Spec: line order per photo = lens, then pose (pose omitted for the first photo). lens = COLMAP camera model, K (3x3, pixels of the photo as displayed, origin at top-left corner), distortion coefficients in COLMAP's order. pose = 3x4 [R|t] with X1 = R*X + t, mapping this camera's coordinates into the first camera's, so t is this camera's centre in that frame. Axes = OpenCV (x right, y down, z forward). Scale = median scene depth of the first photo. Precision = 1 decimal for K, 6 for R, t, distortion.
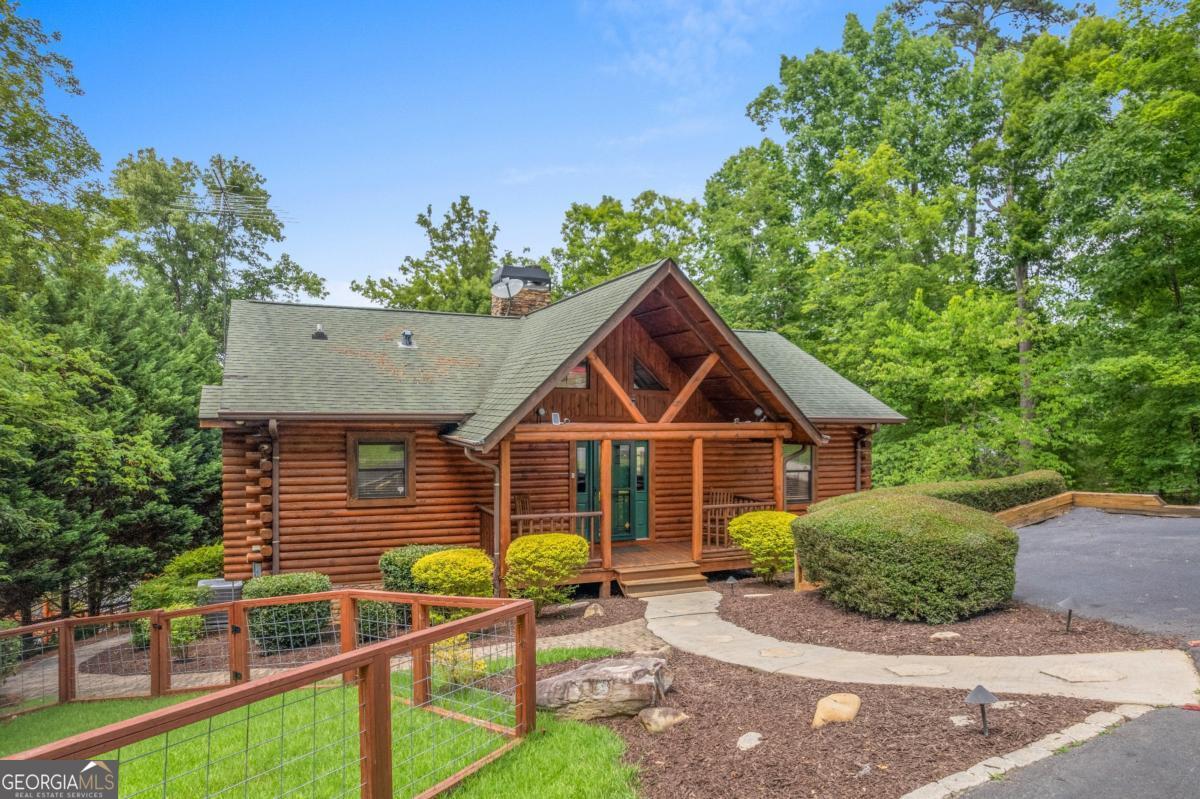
lens RADIAL K [[780.2, 0, 599.9], [0, 780.2, 419.3], [0, 0, 1]] dist [-0.078818, 0.084758]
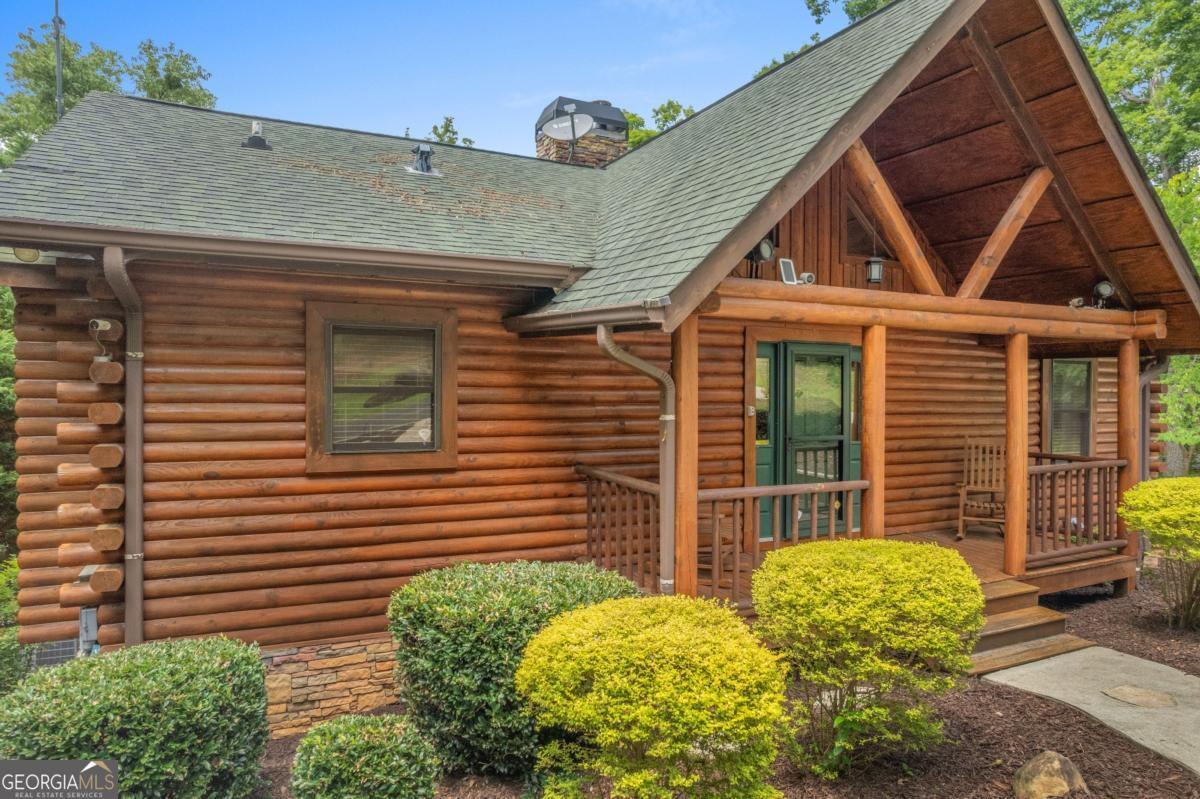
lens RADIAL K [[768.2, 0, 600.0], [0, 768.2, 399.5], [0, 0, 1]] dist [-0.084993, 0.077926]
pose [[0.998910, 0.002459, 0.046605, -0.172310], [-0.003157, 0.999884, 0.014893, 0.061938], [-0.046563, -0.015023, 0.998802, 0.536254]]
